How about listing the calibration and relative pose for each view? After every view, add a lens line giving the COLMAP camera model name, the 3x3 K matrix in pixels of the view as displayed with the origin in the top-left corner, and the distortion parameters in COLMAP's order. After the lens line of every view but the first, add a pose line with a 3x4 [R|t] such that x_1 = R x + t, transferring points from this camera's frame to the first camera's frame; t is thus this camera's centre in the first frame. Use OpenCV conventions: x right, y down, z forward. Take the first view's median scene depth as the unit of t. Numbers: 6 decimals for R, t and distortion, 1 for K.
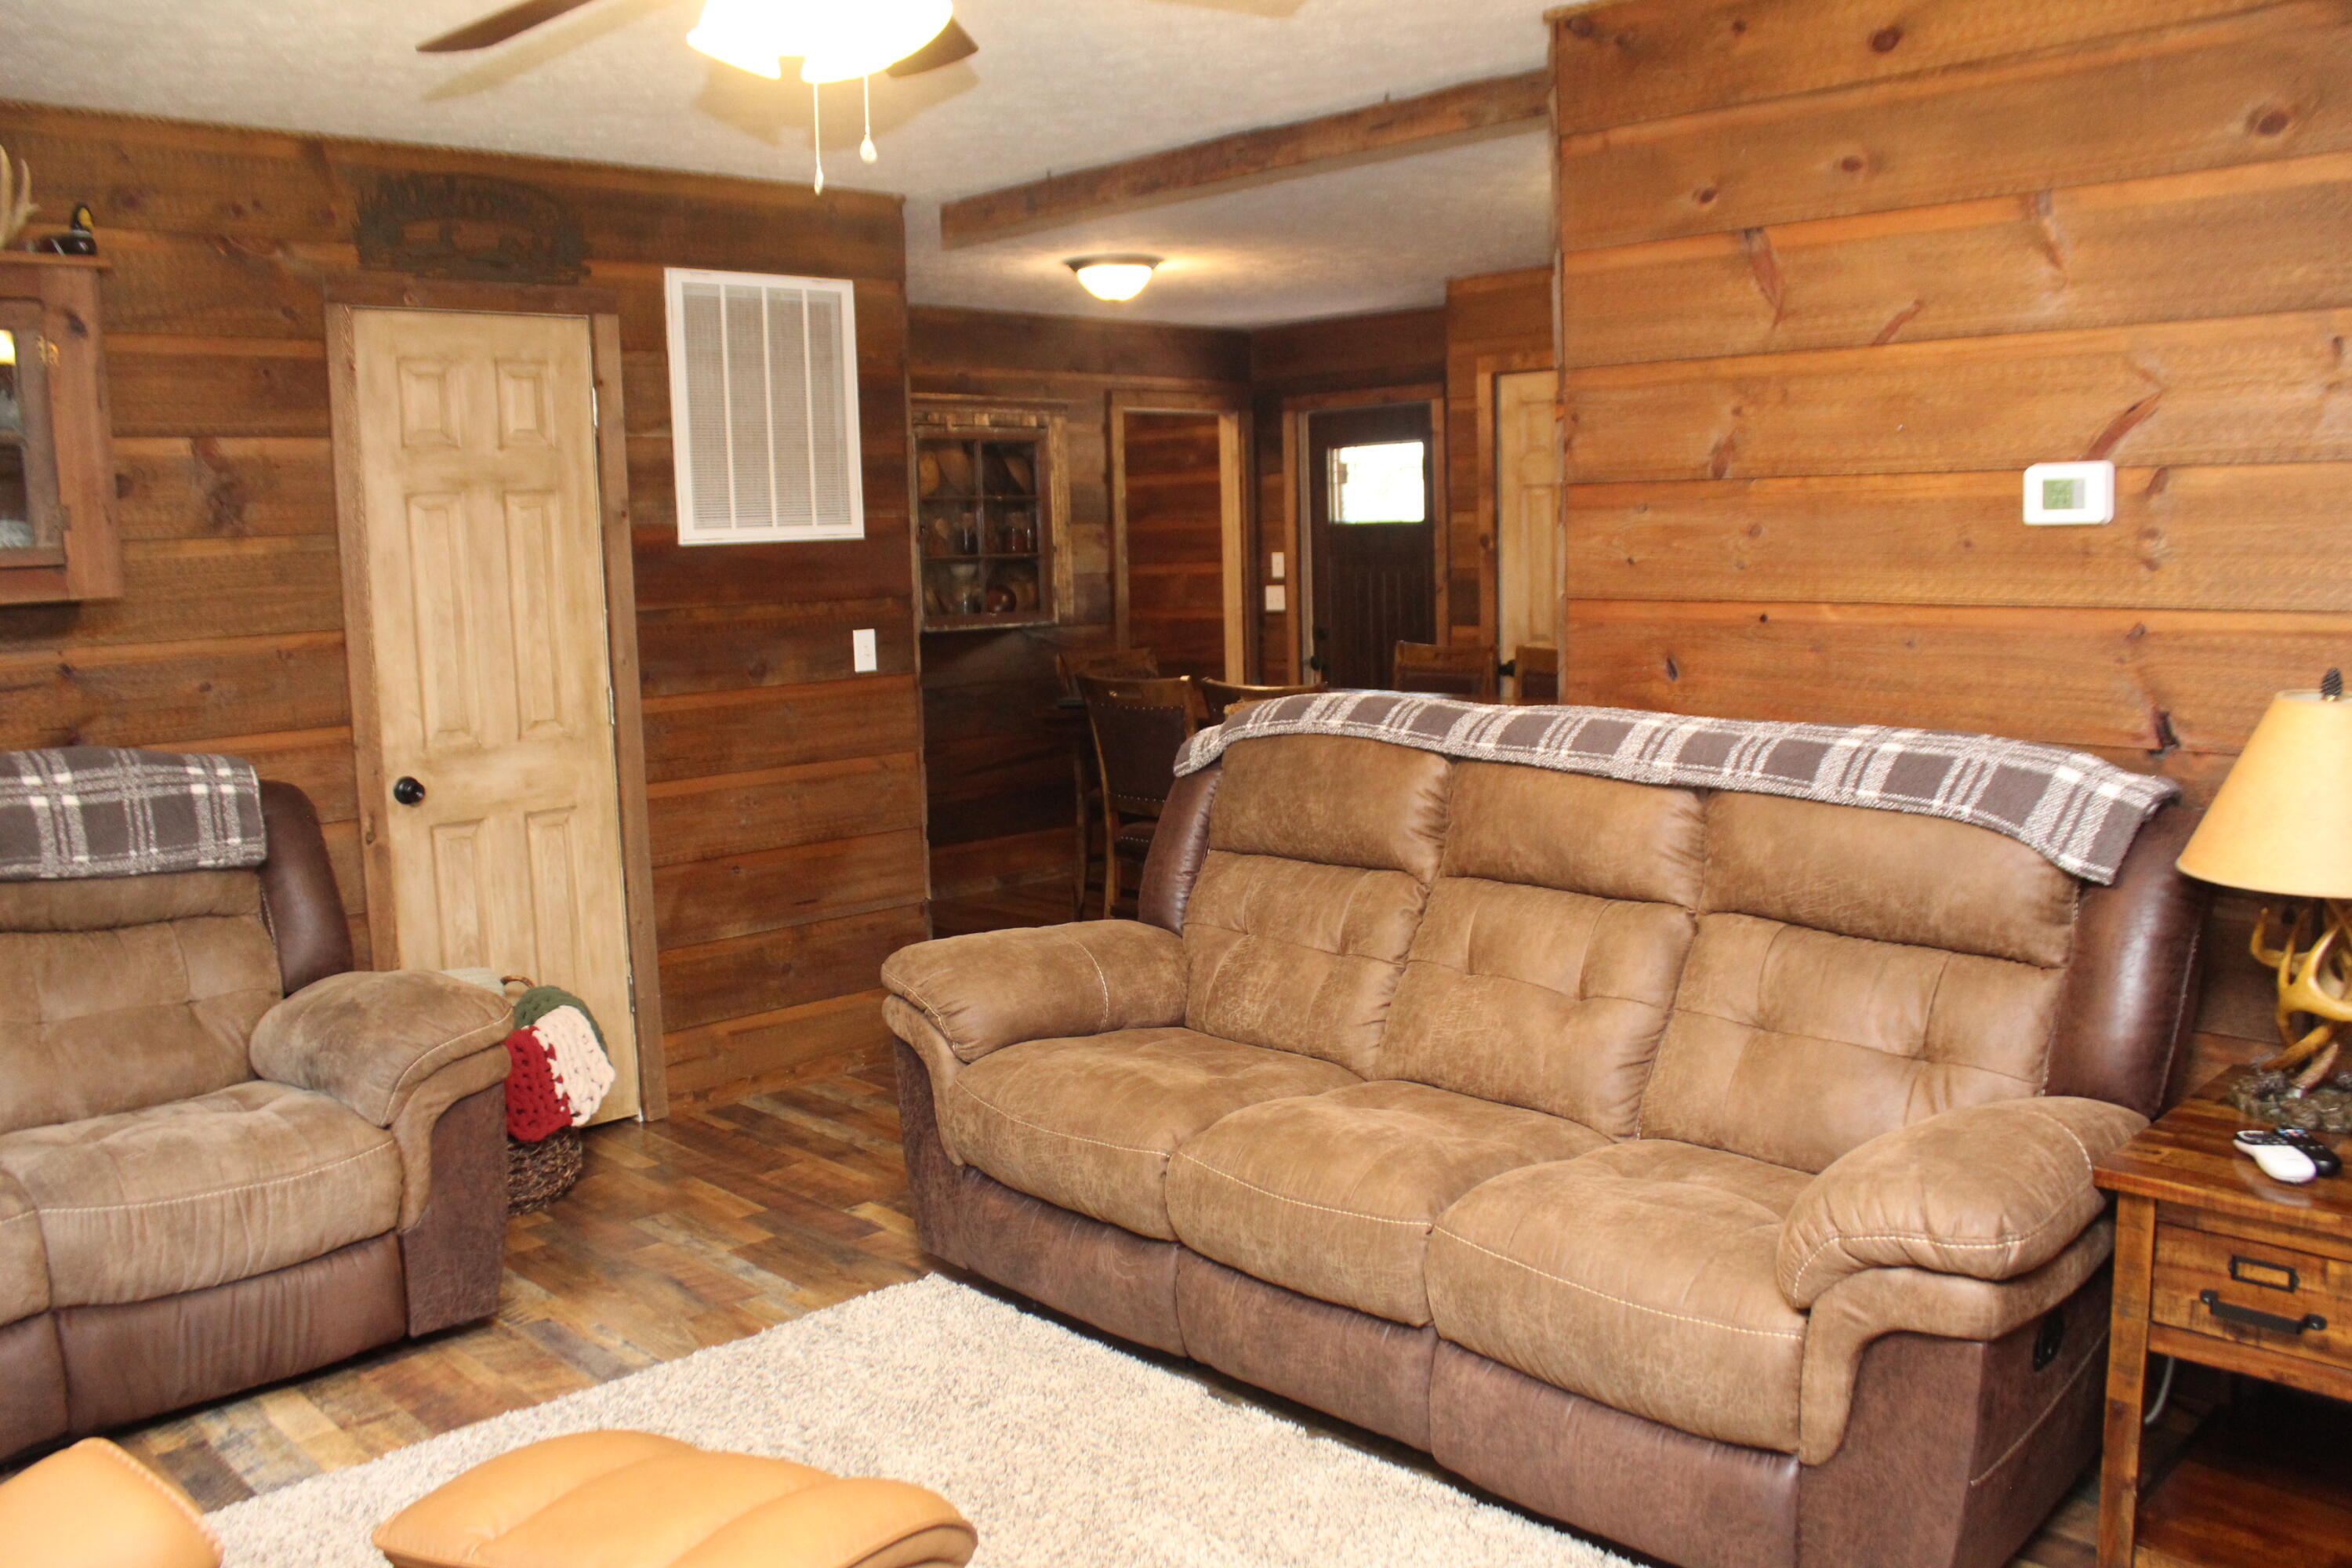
lens RADIAL K [[1935.6, 0, 1176.0], [0, 1935.6, 784.0], [0, 0, 1]] dist [-0.179694, 0.201864]
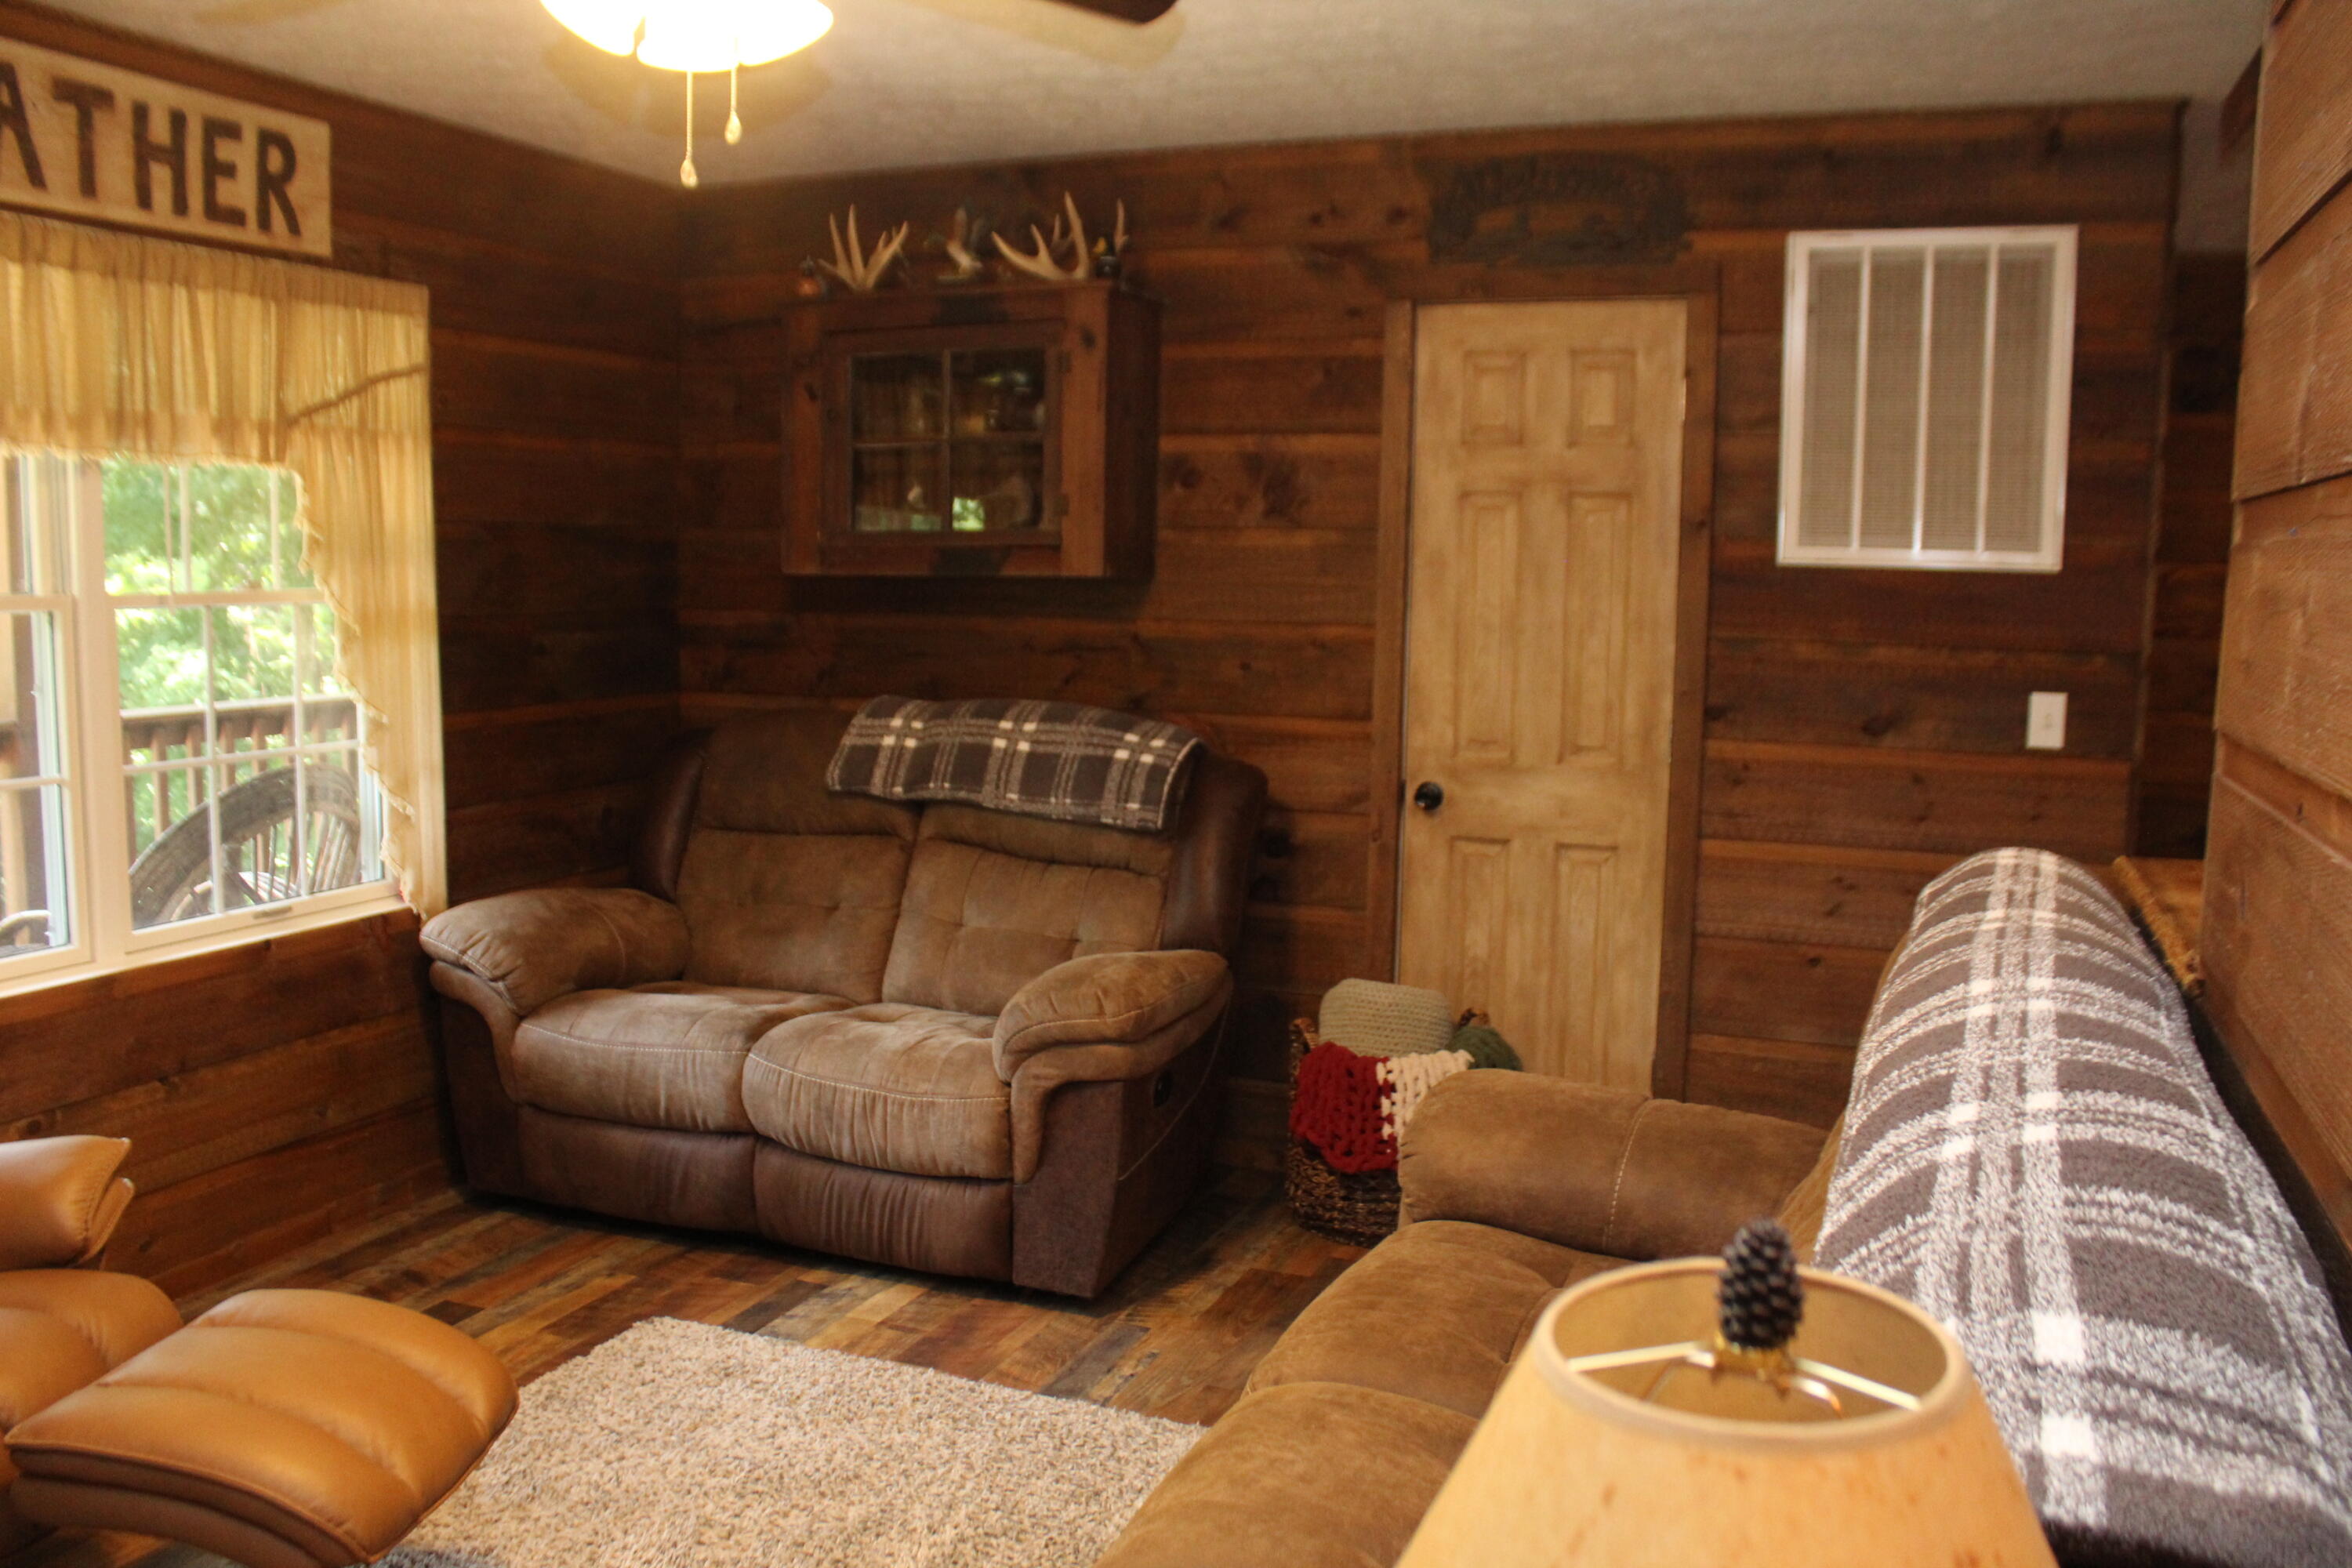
lens RADIAL K [[1935.6, 0, 1176.0], [0, 1935.6, 784.0], [0, 0, 1]] dist [-0.179694, 0.201864]
pose [[0.417025, 0.142786, -0.897609, 0.430091], [-0.146649, 0.985214, 0.088589, -0.071482], [0.896986, 0.094689, 0.431799, 0.450785]]
